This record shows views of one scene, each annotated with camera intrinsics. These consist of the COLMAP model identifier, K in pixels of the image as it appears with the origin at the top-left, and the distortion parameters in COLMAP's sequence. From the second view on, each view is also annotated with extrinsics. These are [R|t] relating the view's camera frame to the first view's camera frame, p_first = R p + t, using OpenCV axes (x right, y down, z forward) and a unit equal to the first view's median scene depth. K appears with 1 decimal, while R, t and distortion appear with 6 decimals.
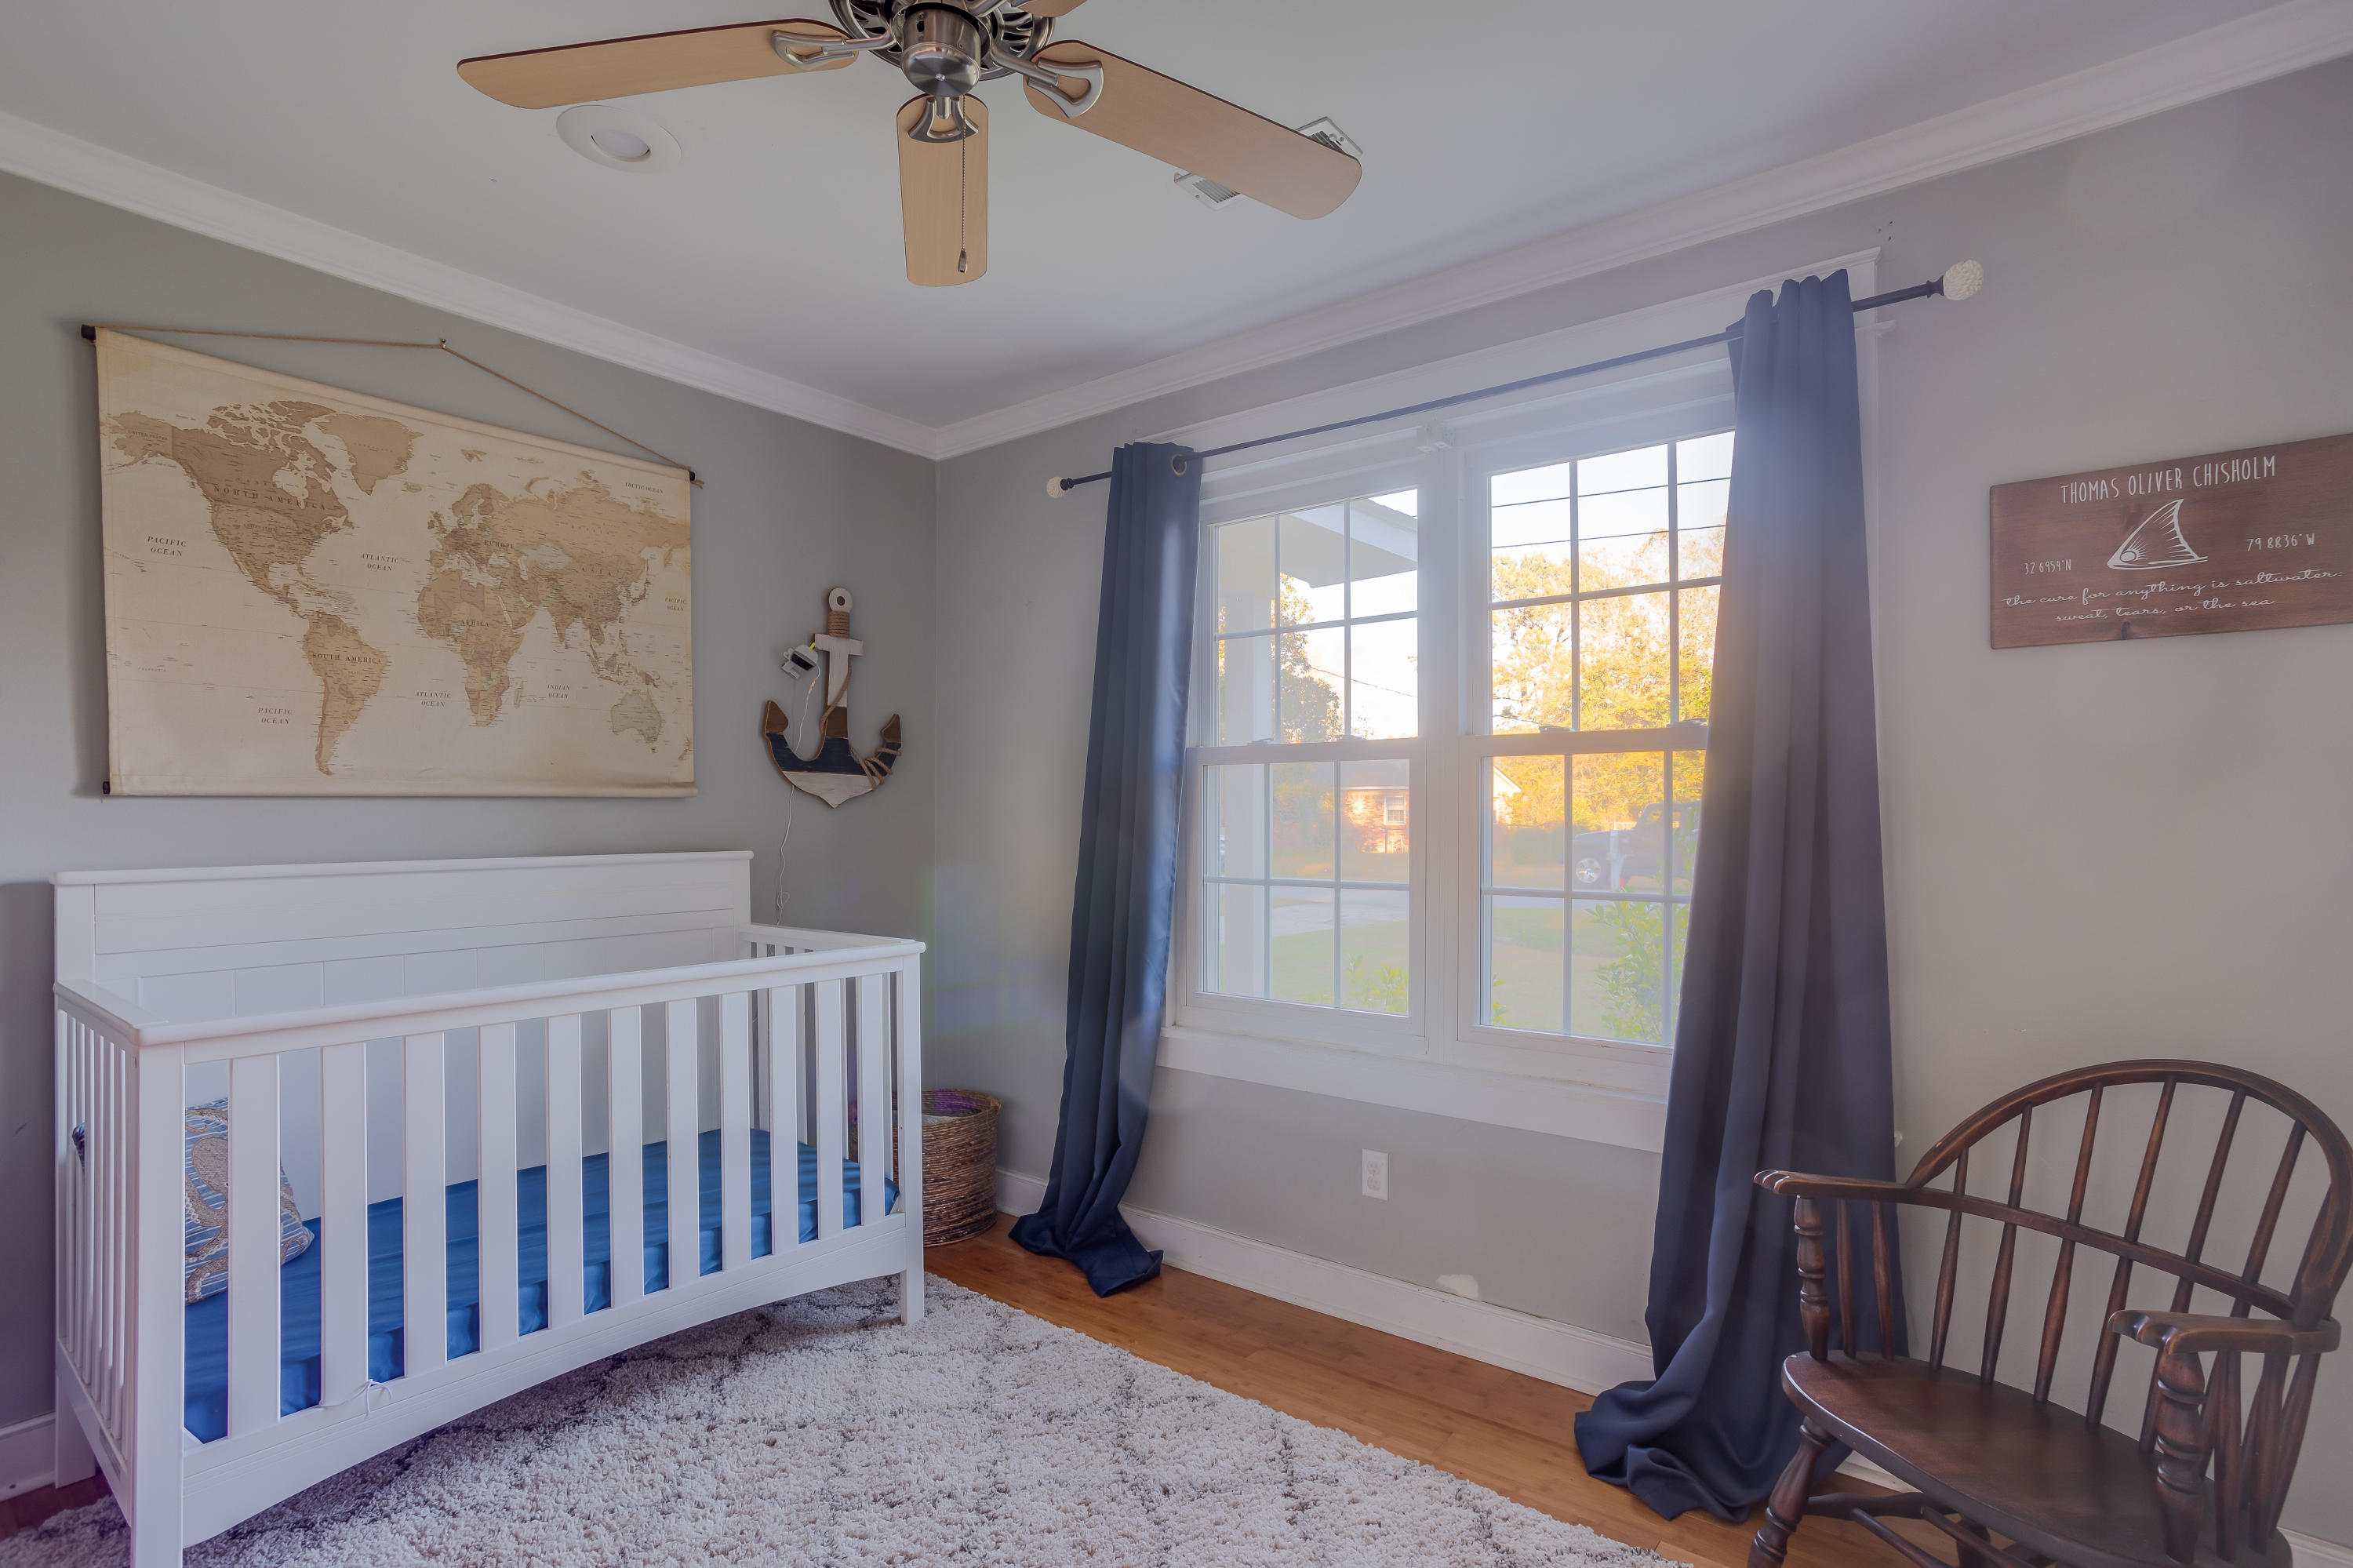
lens RADIAL K [[1138.5, 0, 1176.0], [0, 1138.5, 796.3], [0, 0, 1]] dist [-0.033499, 0.014644]
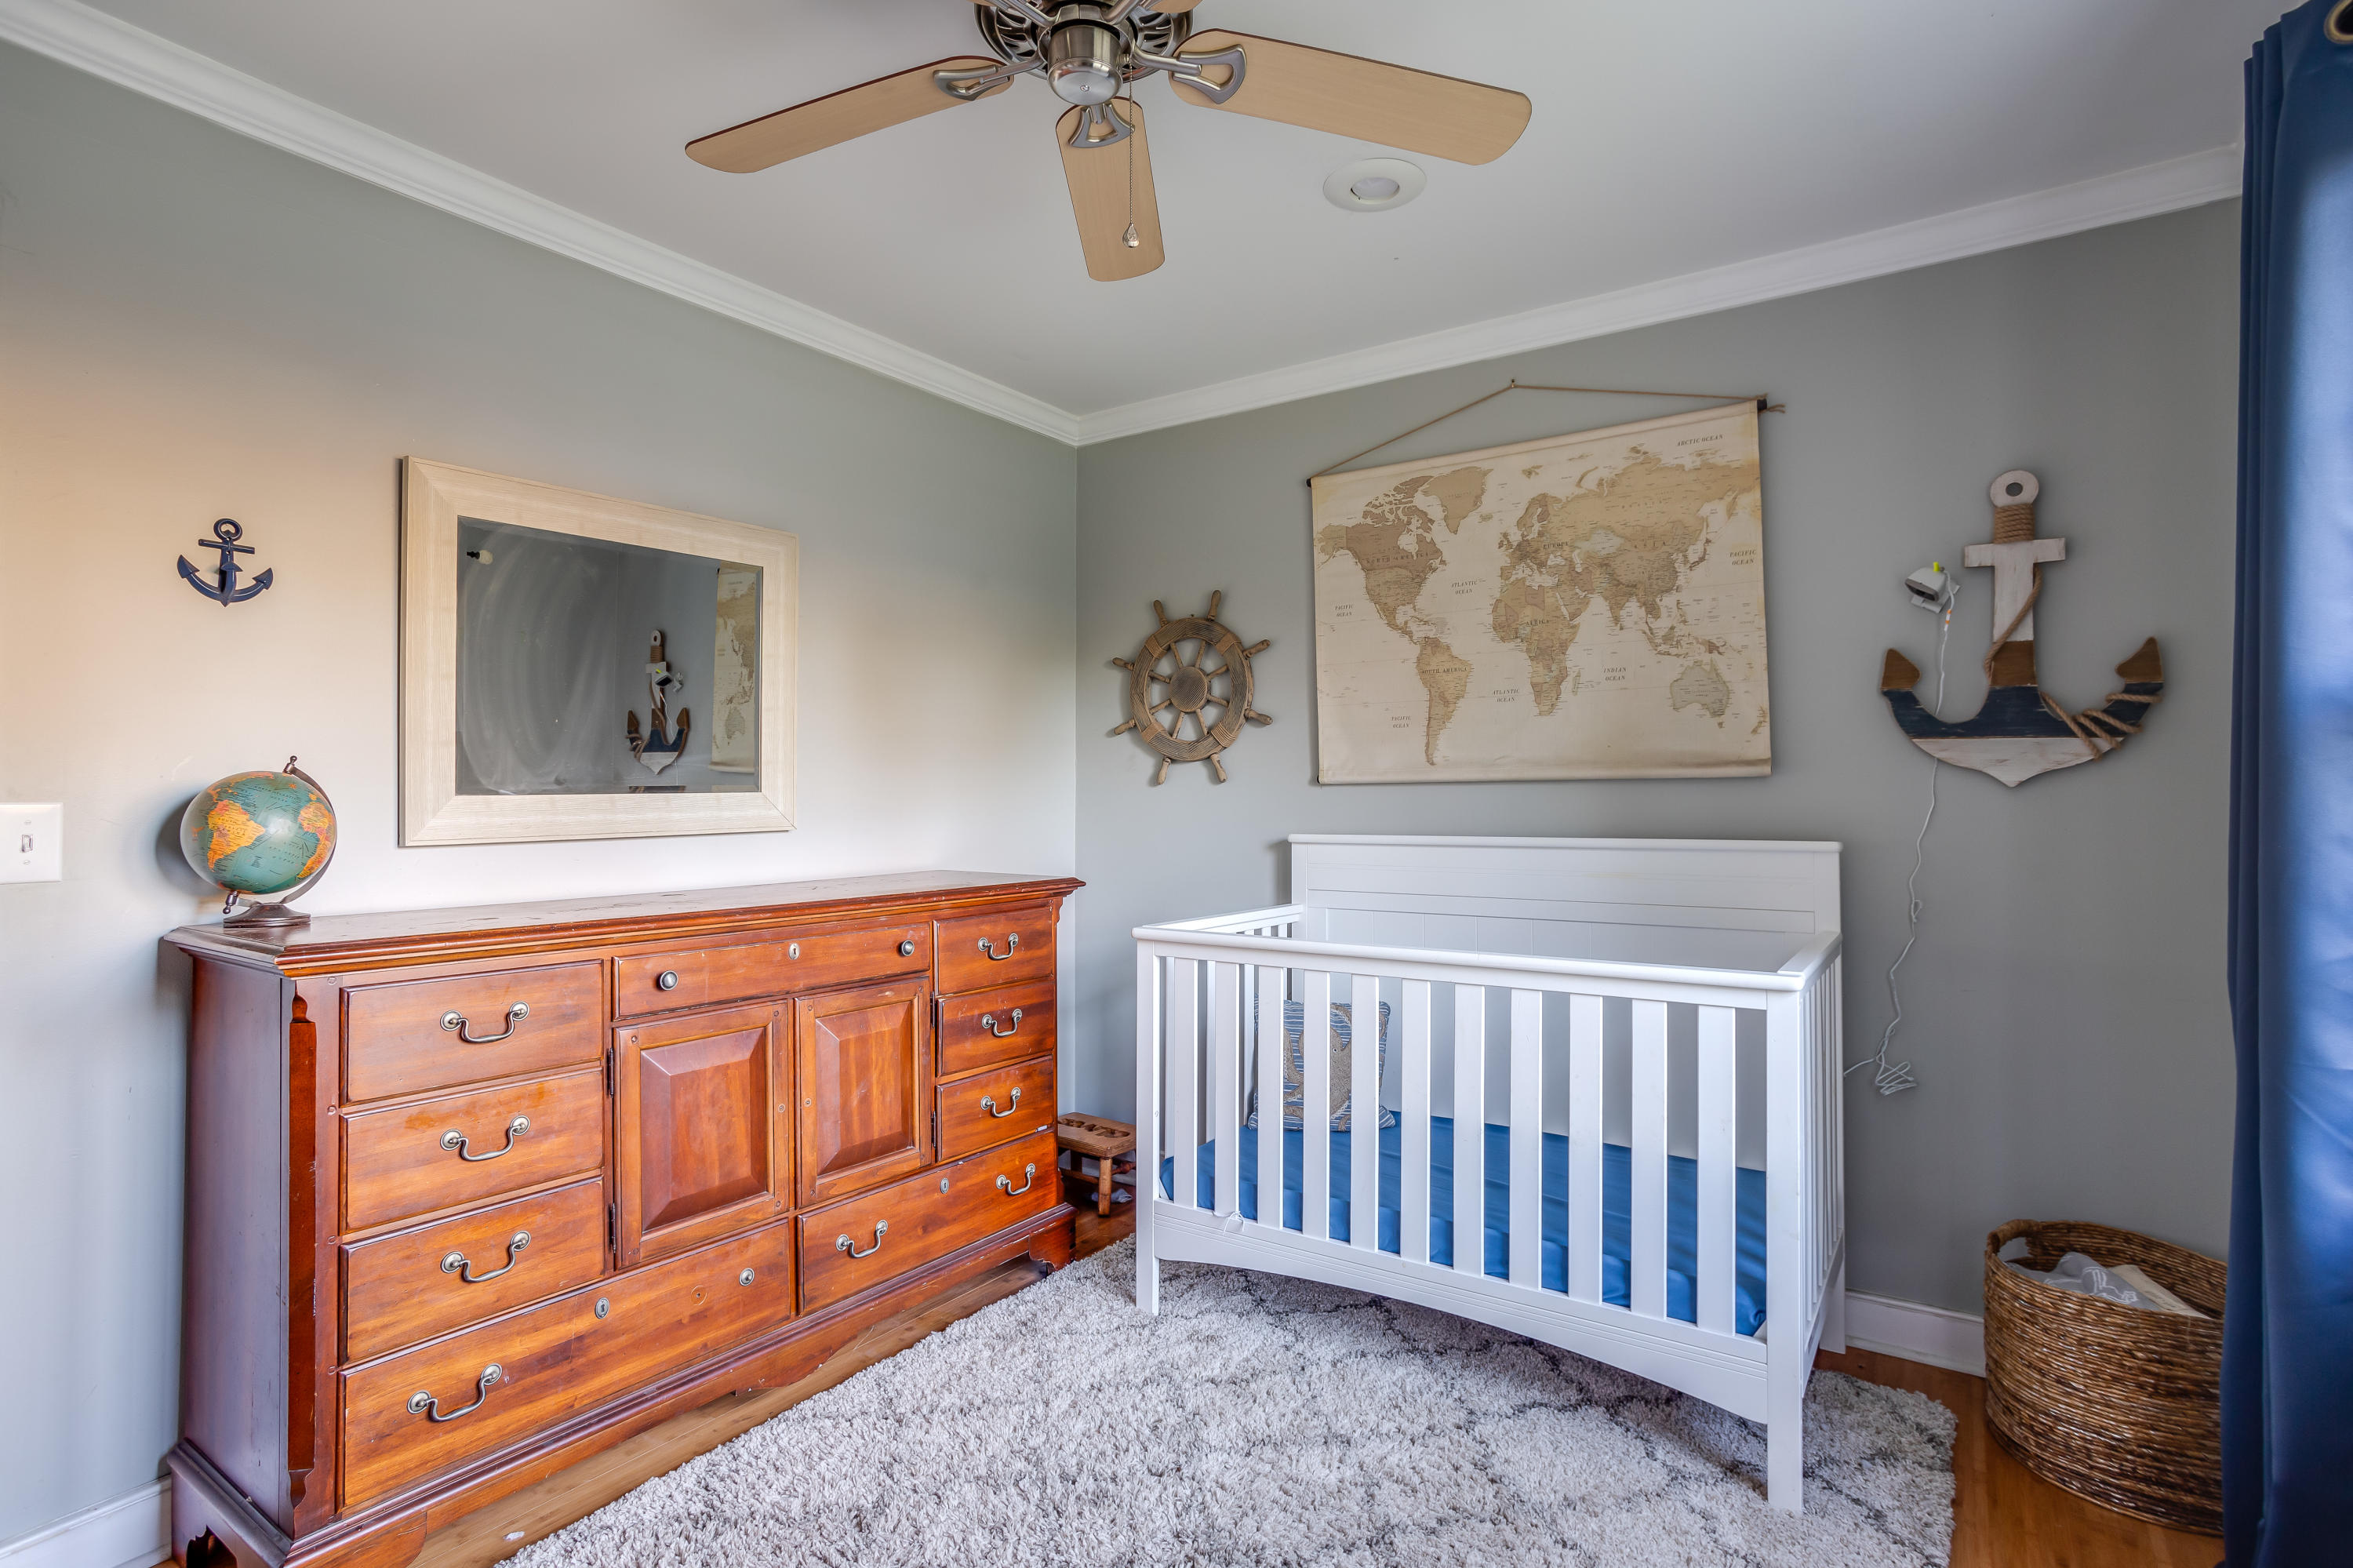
lens RADIAL K [[1138.5, 0, 1172.9], [0, 1138.5, 773.6], [0, 0, 1]] dist [-0.033499, 0.014644]
pose [[0.070799, -0.027517, -0.997111, 0.449069], [0.009309, 0.999594, -0.026925, 0.019952], [0.997447, -0.007376, 0.071027, 0.563368]]
